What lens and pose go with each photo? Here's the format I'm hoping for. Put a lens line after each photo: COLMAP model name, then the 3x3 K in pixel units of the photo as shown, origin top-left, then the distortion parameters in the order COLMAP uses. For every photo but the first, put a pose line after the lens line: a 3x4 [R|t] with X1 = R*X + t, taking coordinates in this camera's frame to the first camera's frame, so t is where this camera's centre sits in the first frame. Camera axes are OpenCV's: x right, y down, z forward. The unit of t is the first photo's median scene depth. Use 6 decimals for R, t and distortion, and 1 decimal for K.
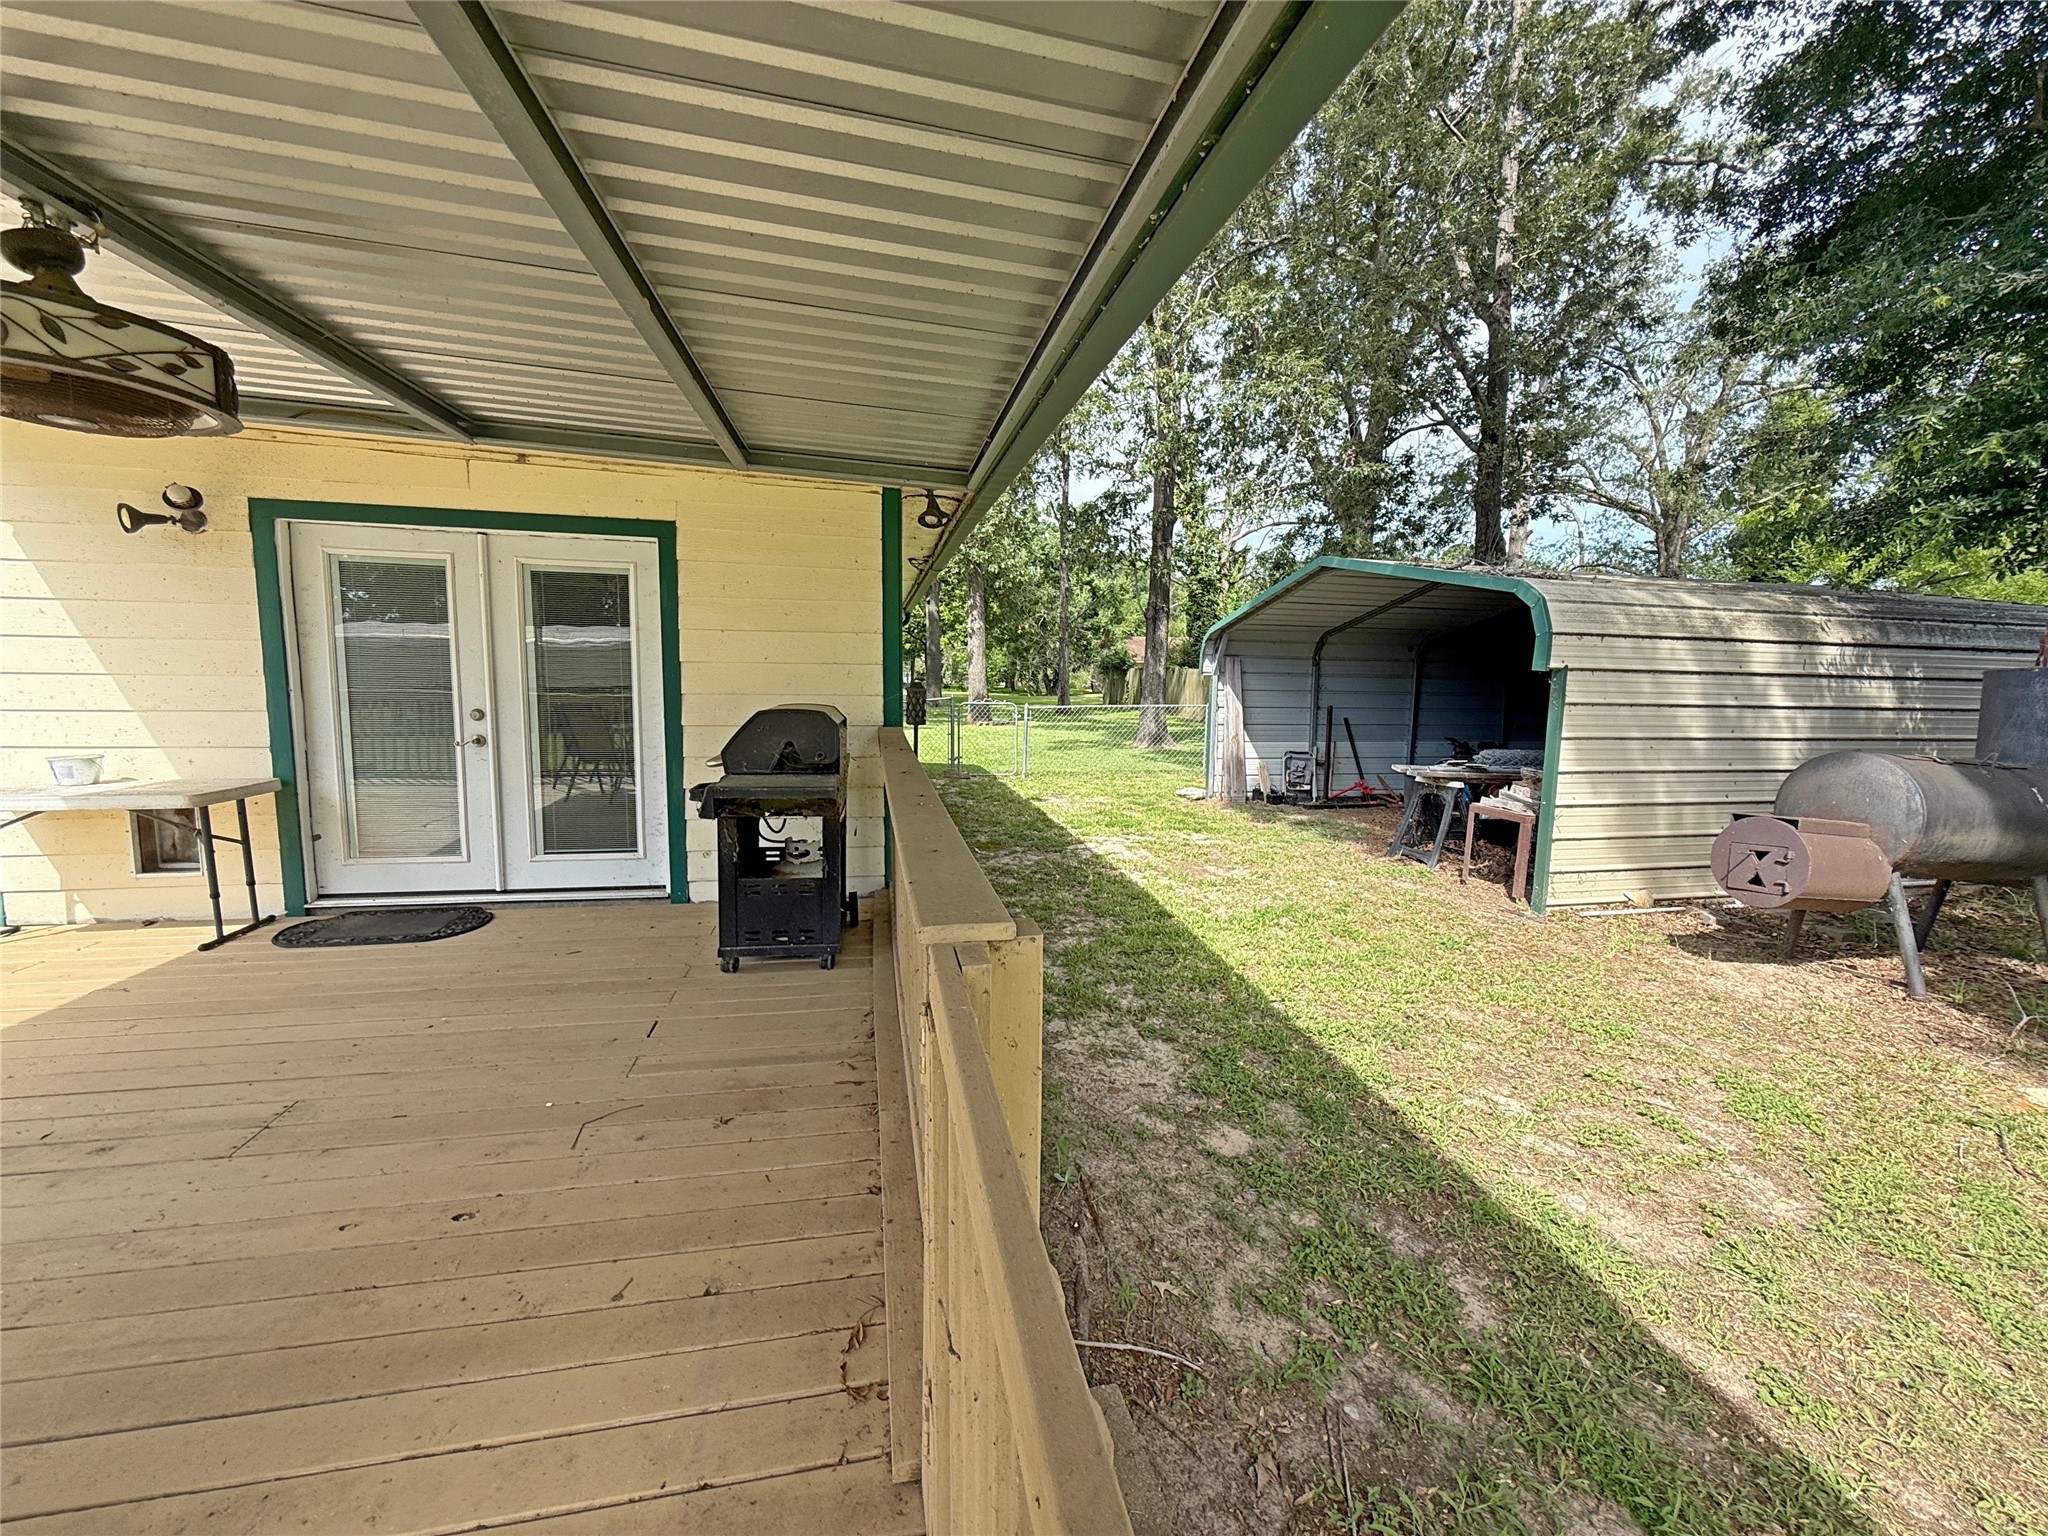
lens RADIAL K [[814.3, 0, 1037.6], [0, 814.3, 771.4], [0, 0, 1]] dist [0.000559, -0.000252]
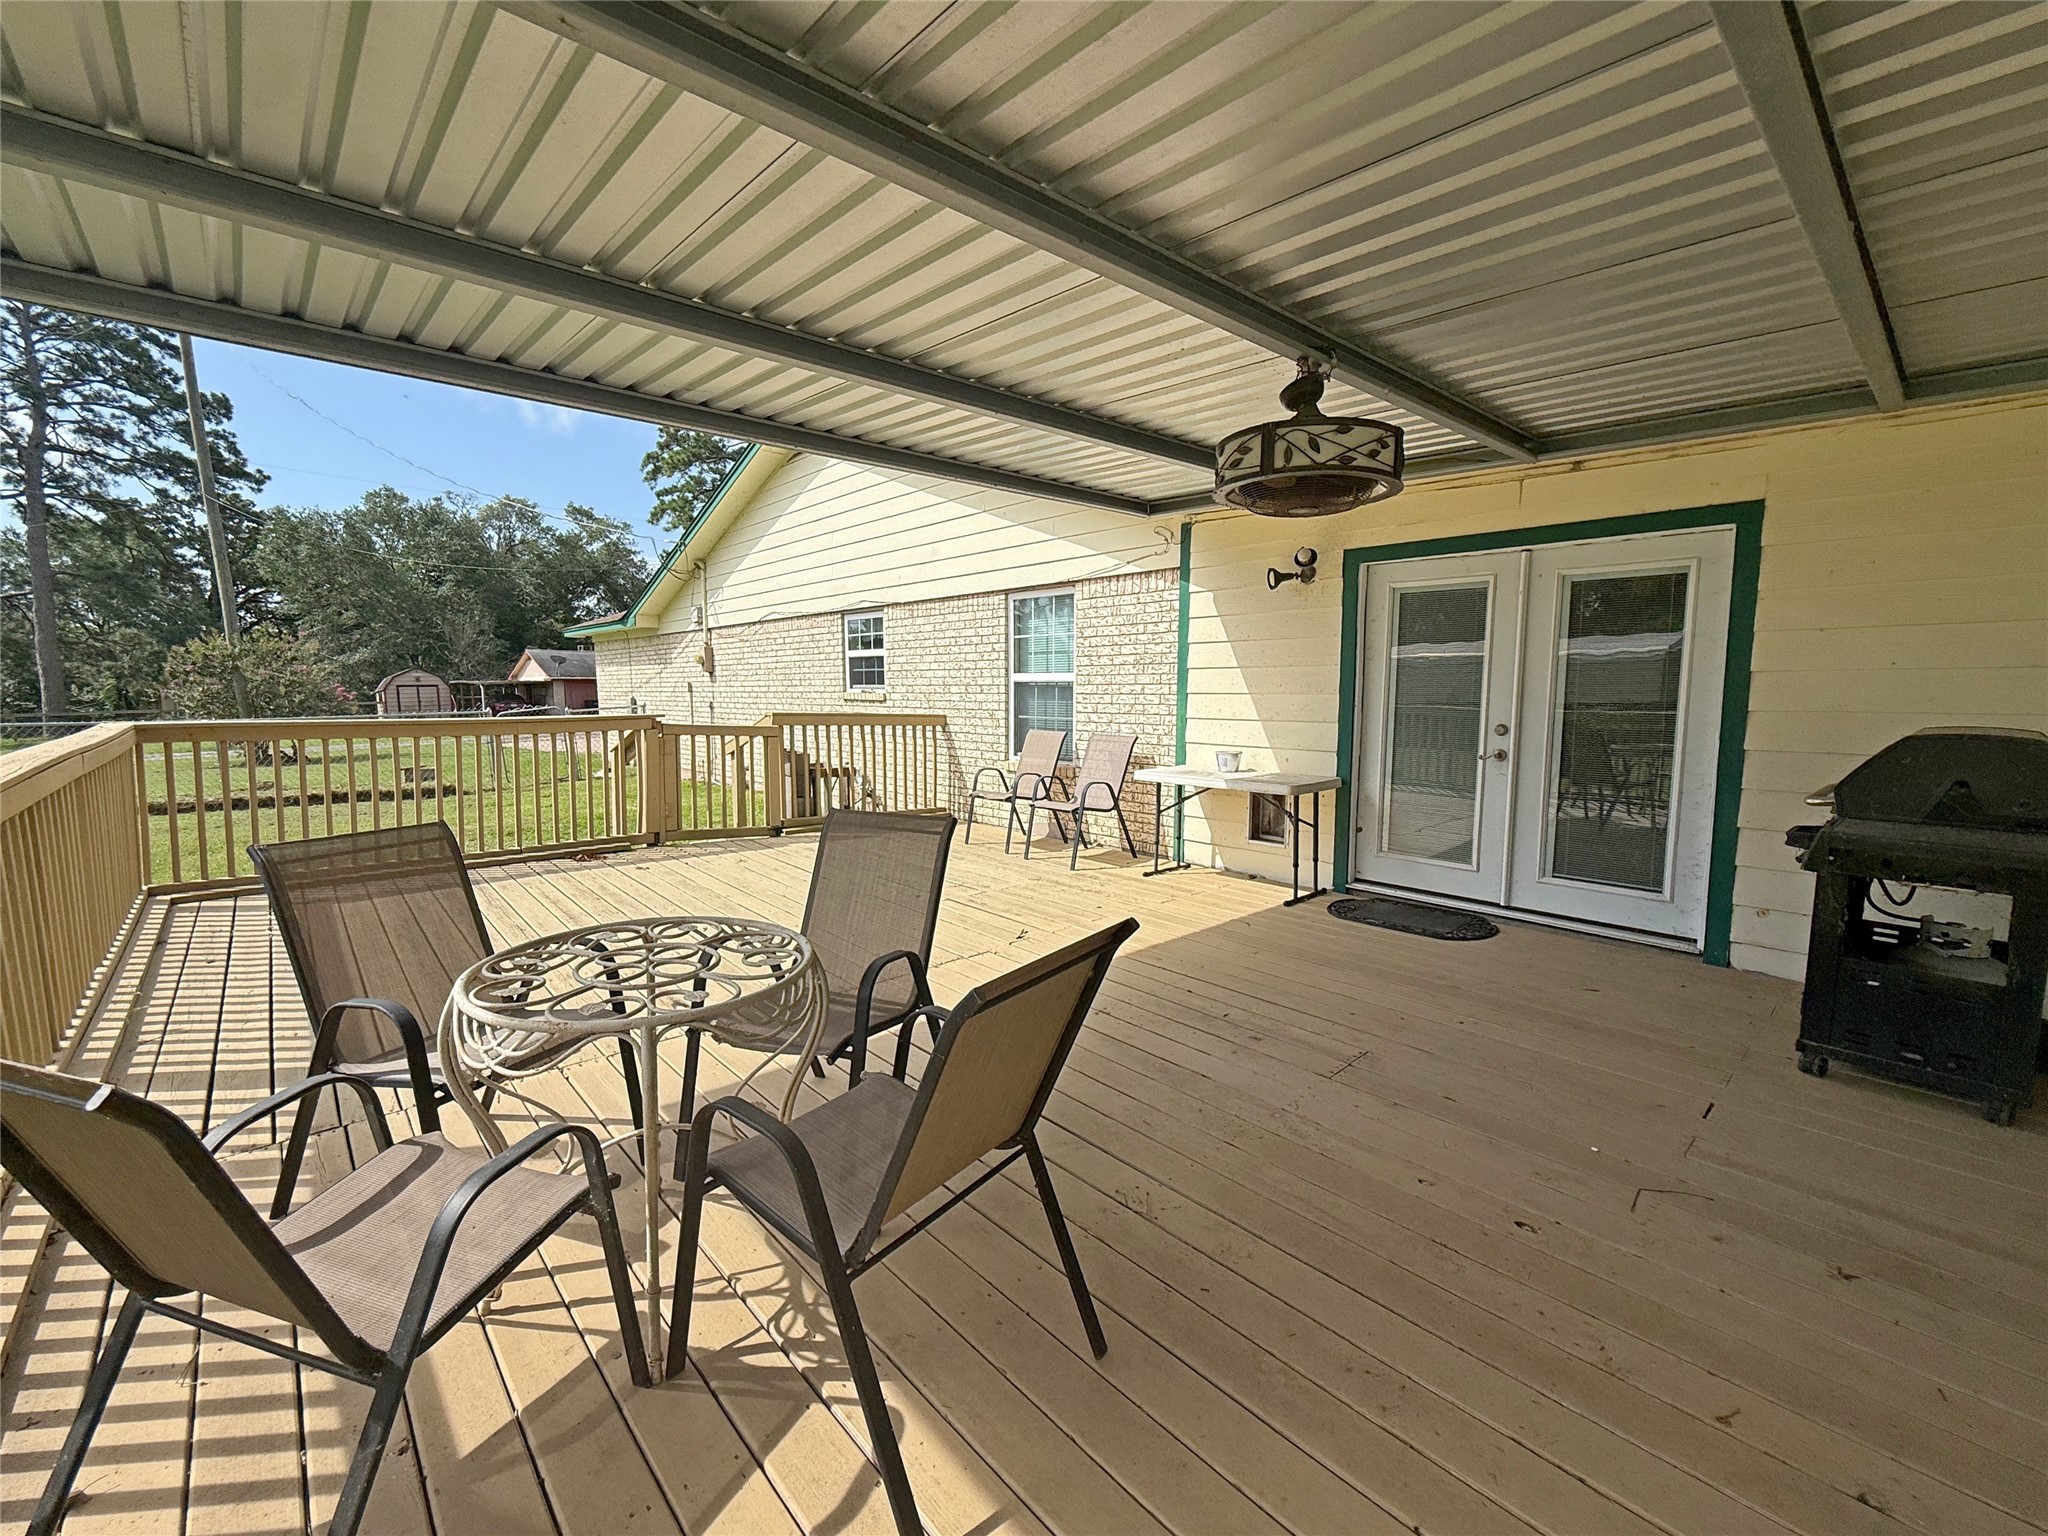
lens RADIAL K [[852.9, 0, 1024.0], [0, 852.9, 768.0], [0, 0, 1]] dist [-0.000903, -0.000181]
pose [[0.507351, 0.065091, -0.859278, -0.082577], [-0.087279, 0.995897, 0.023907, 0.005344], [0.857308, 0.062868, 0.510950, -0.059161]]
